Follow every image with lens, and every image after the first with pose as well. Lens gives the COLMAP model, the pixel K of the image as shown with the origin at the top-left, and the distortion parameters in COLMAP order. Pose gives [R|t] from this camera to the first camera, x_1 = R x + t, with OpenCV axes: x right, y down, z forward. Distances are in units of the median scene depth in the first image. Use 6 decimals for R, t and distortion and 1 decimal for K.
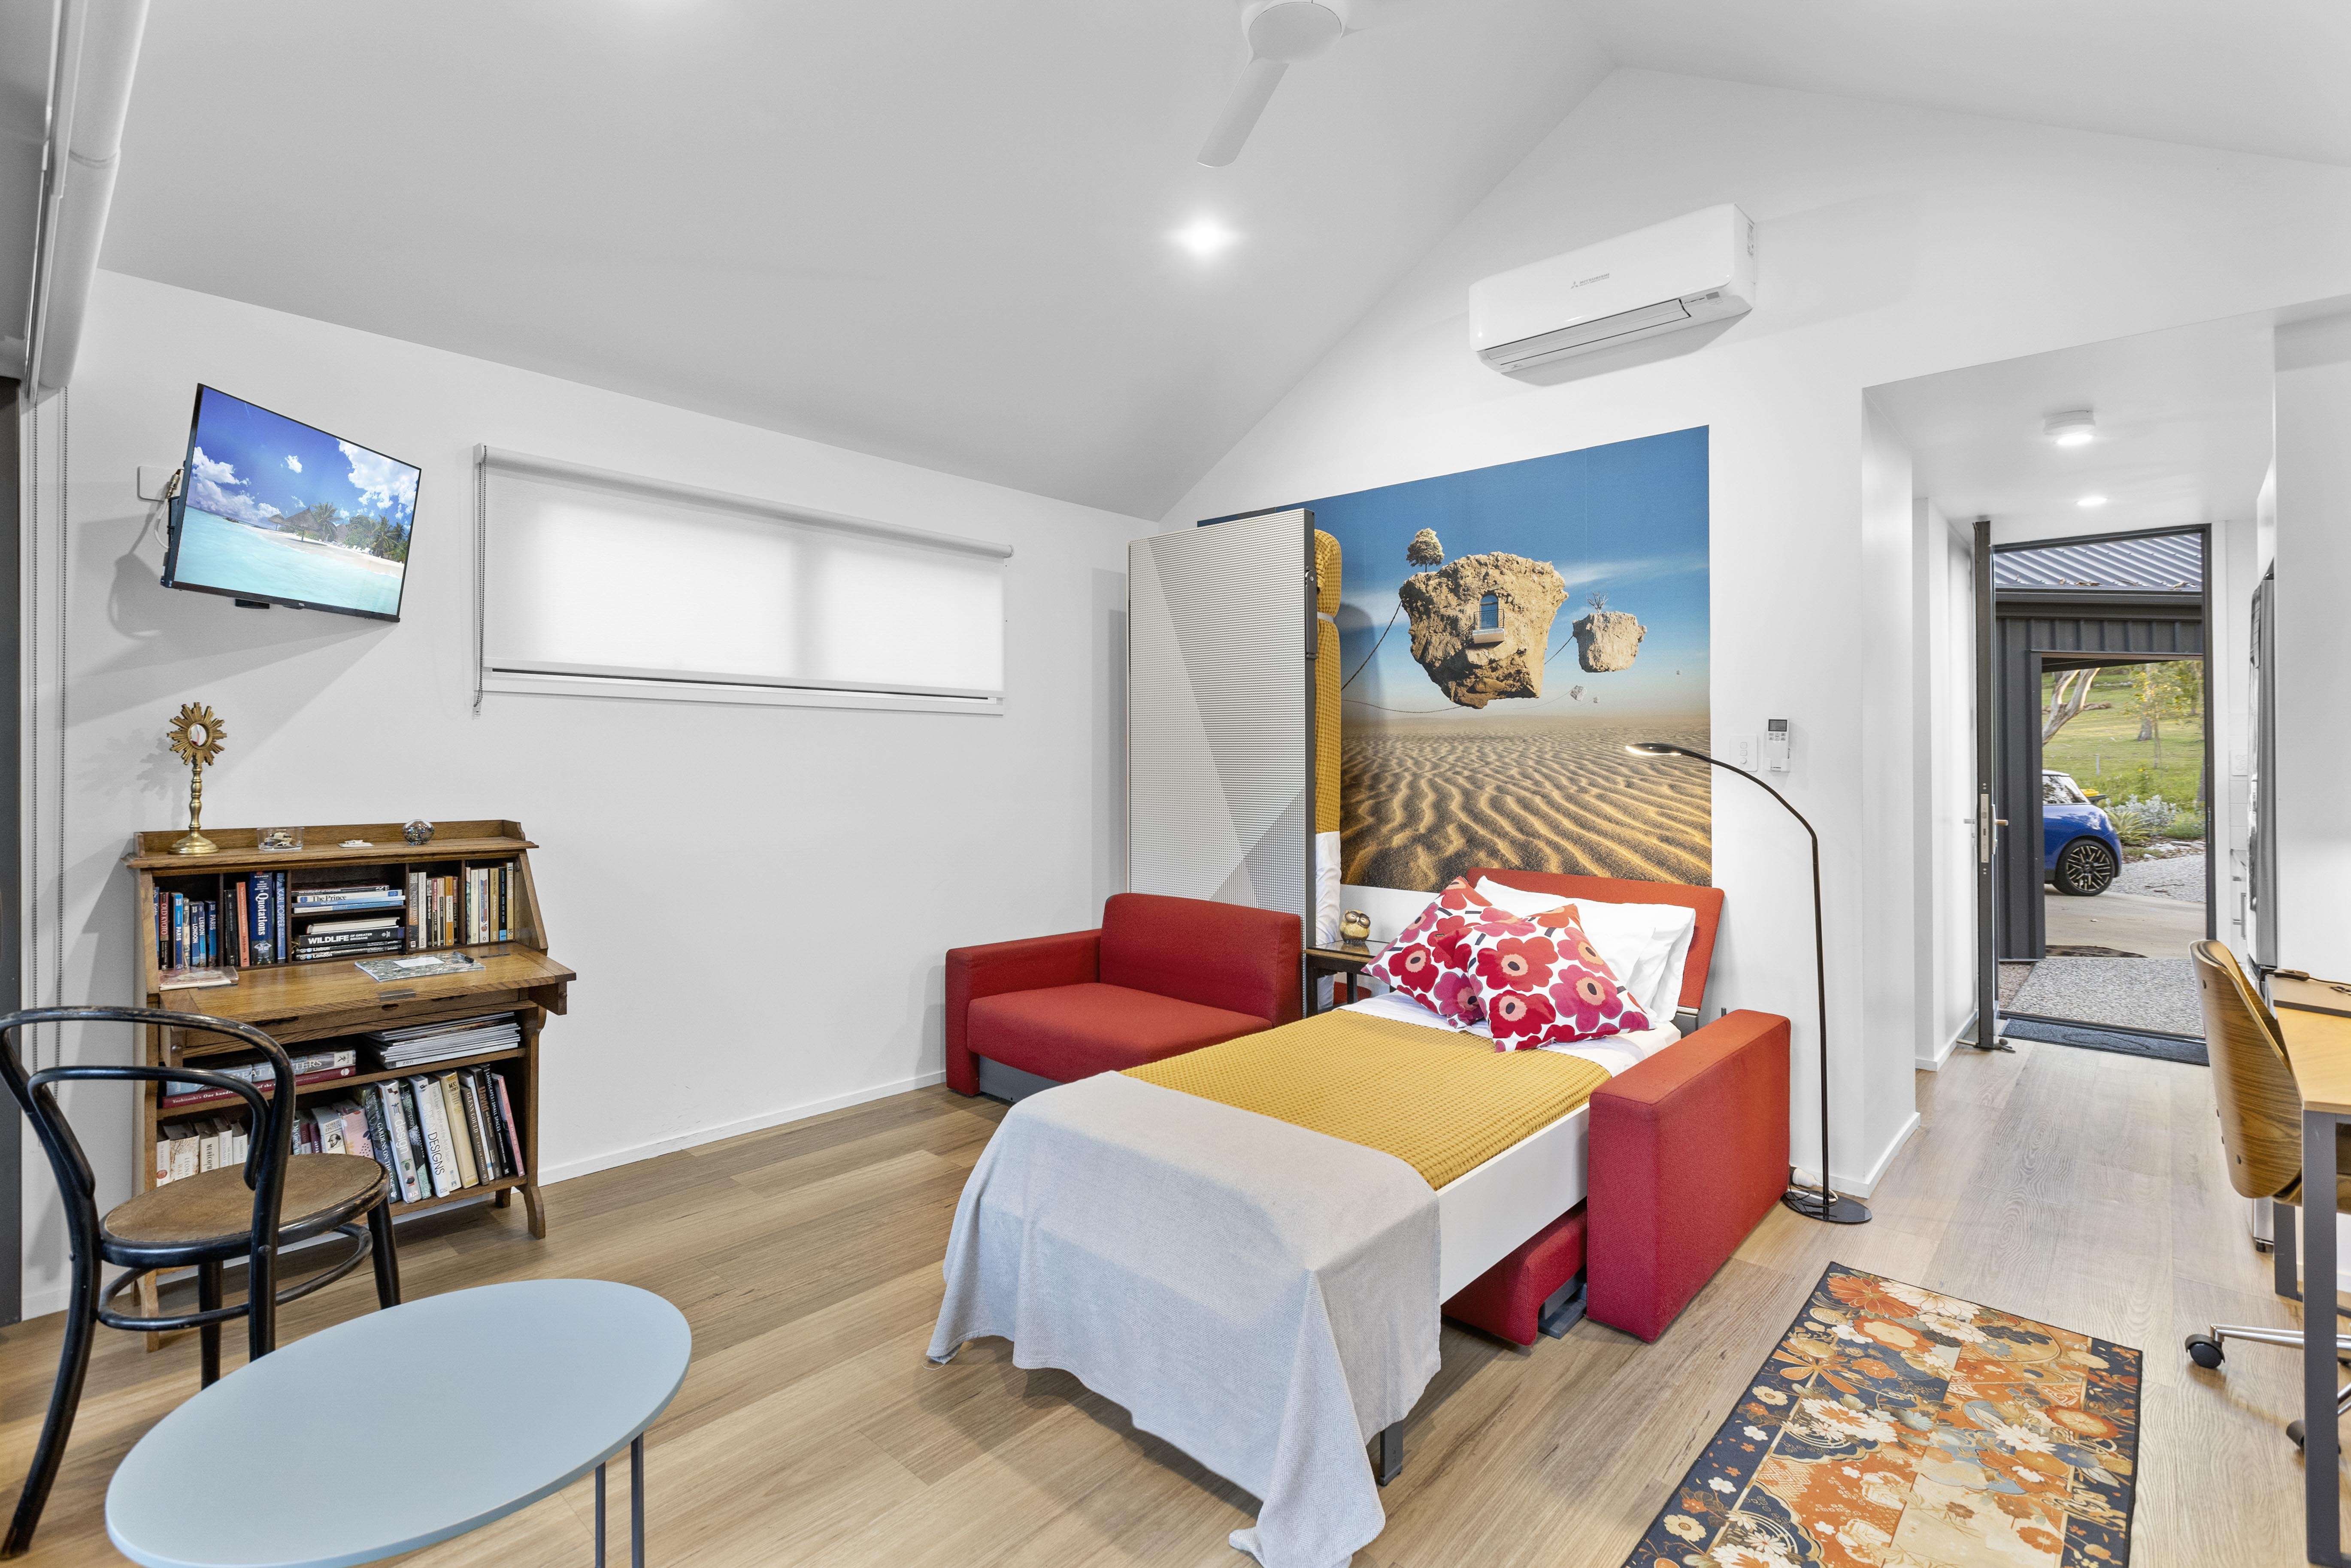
lens RADIAL K [[1079.2, 0, 1152.0], [0, 1079.2, 766.8], [0, 0, 1]] dist [0.002986, -0.000233]
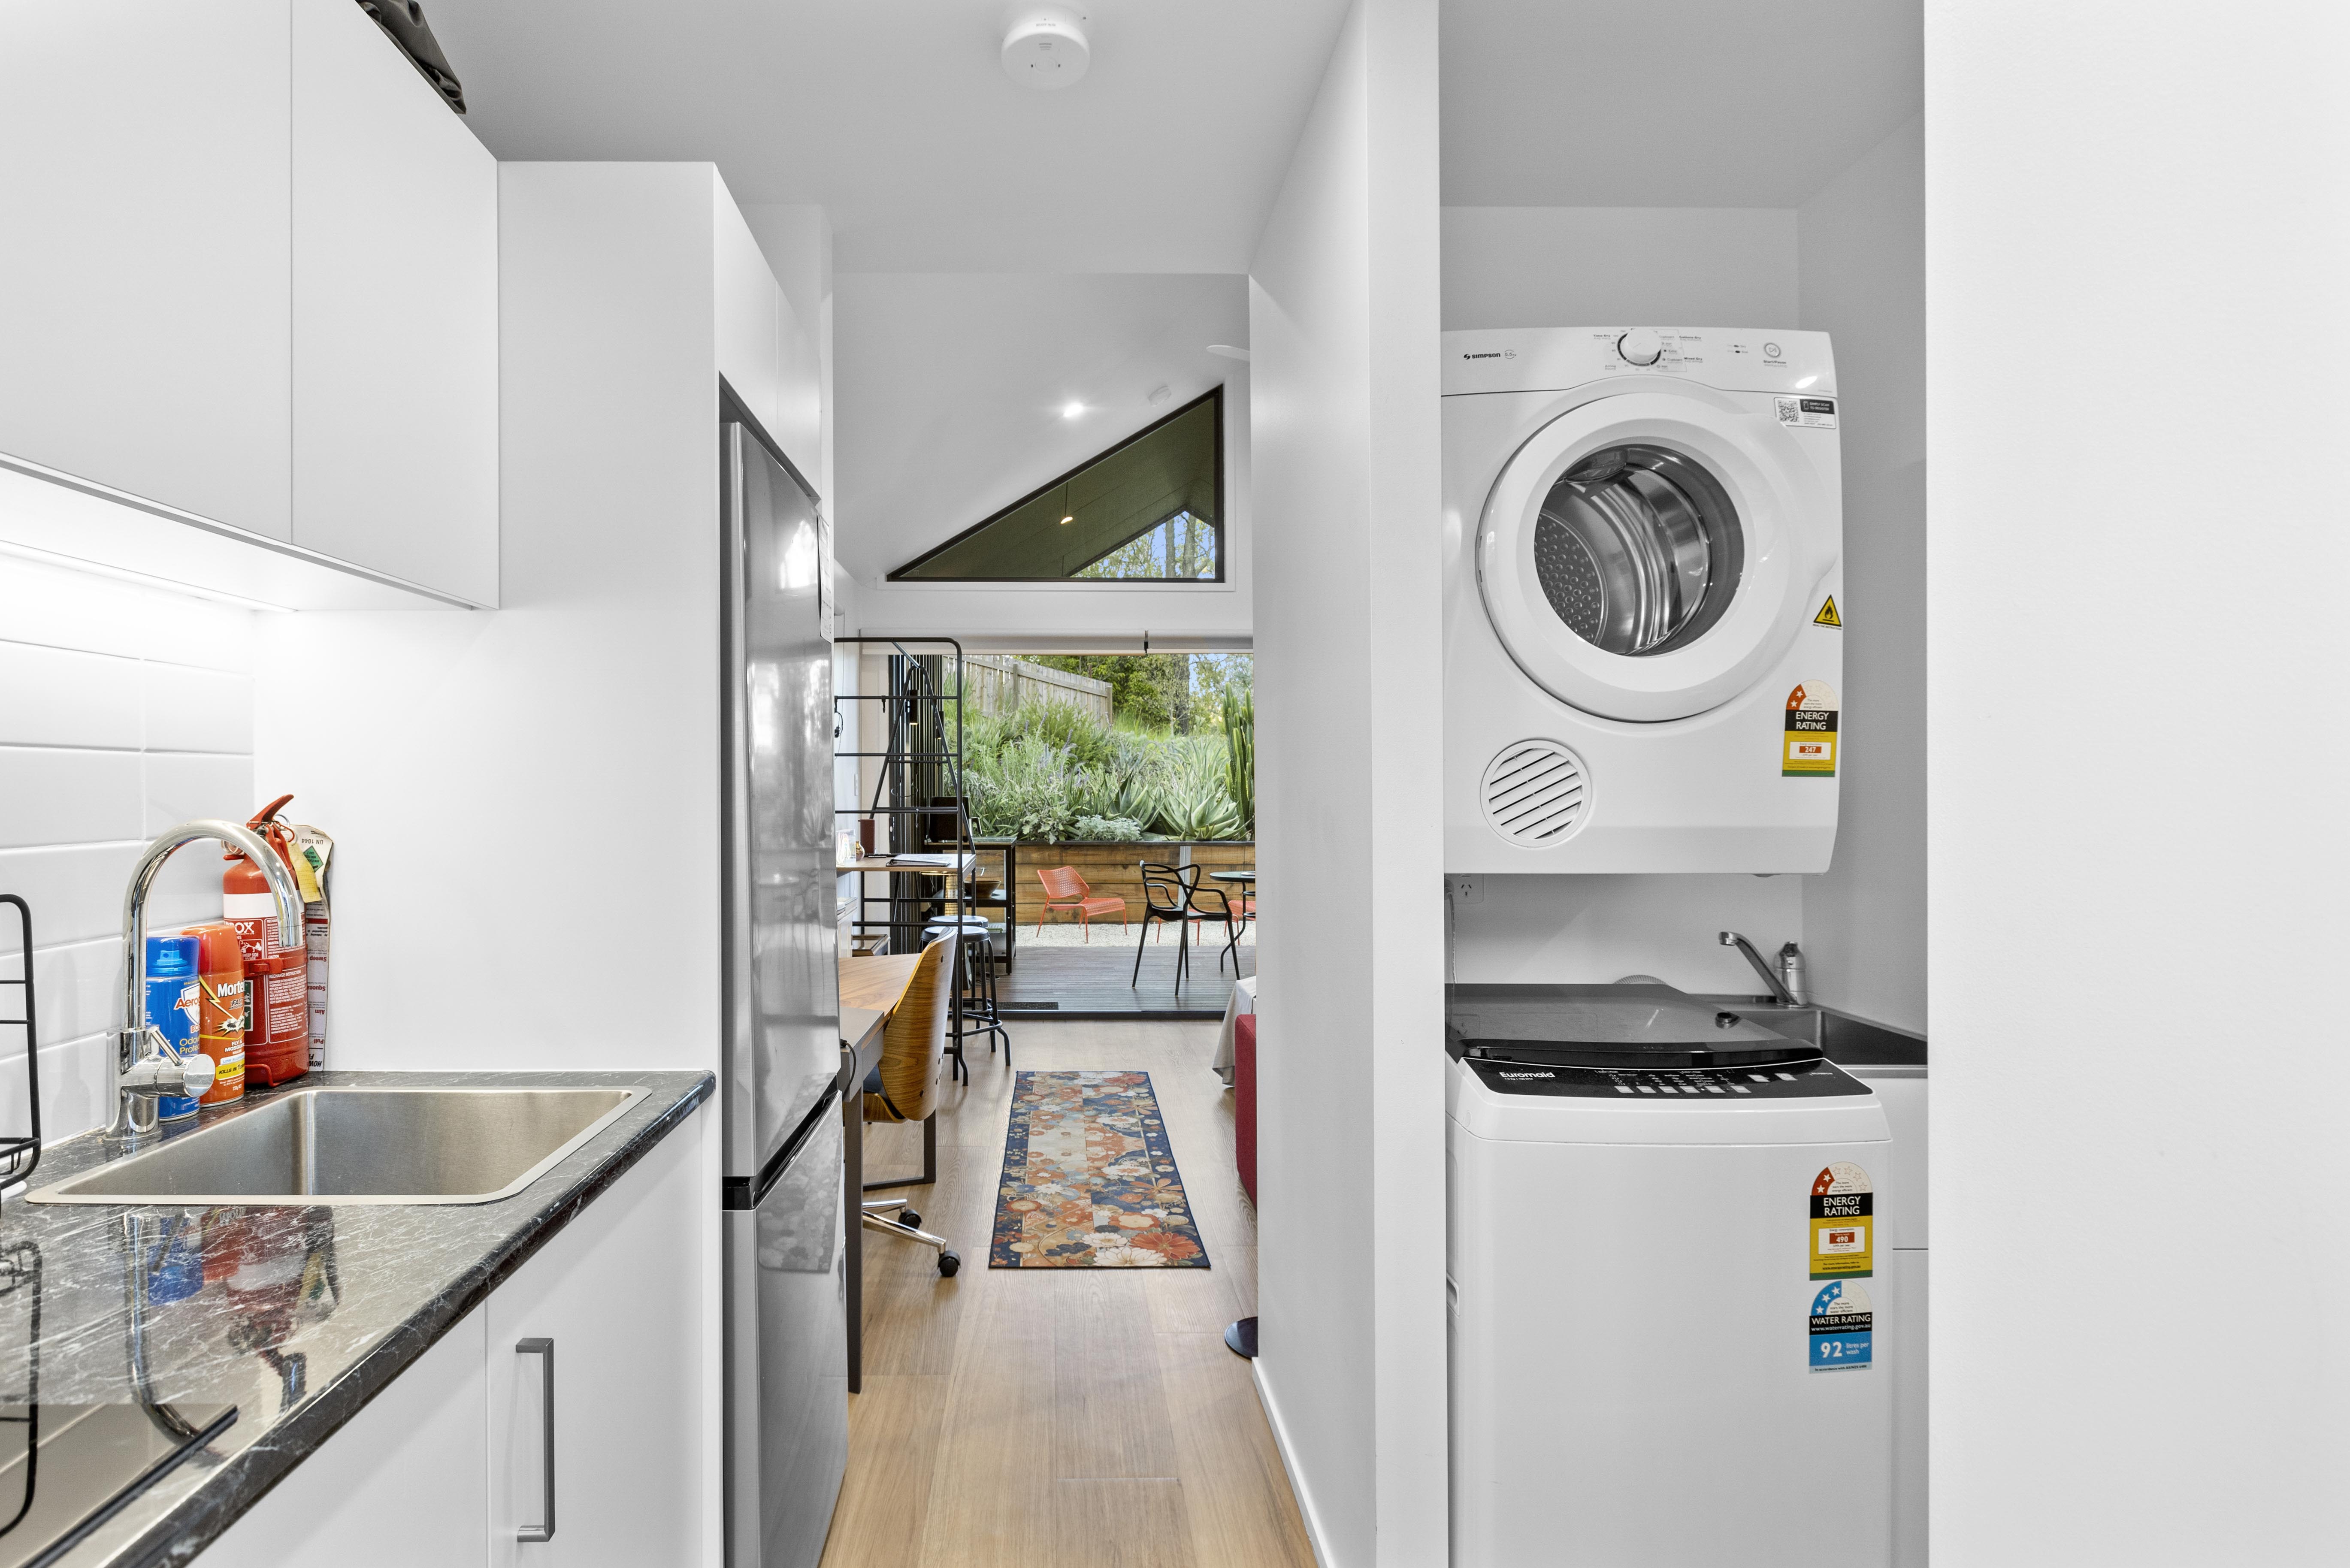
lens RADIAL K [[1078.8, 0, 1154.8], [0, 1078.8, 797.7], [0, 0, 1]] dist [0.002986, -0.000233]
pose [[-0.659279, -0.002534, -0.751894, 1.840936], [-0.010621, 0.999926, 0.005943, 0.003239], [0.751823, 0.011904, -0.659257, 2.088151]]
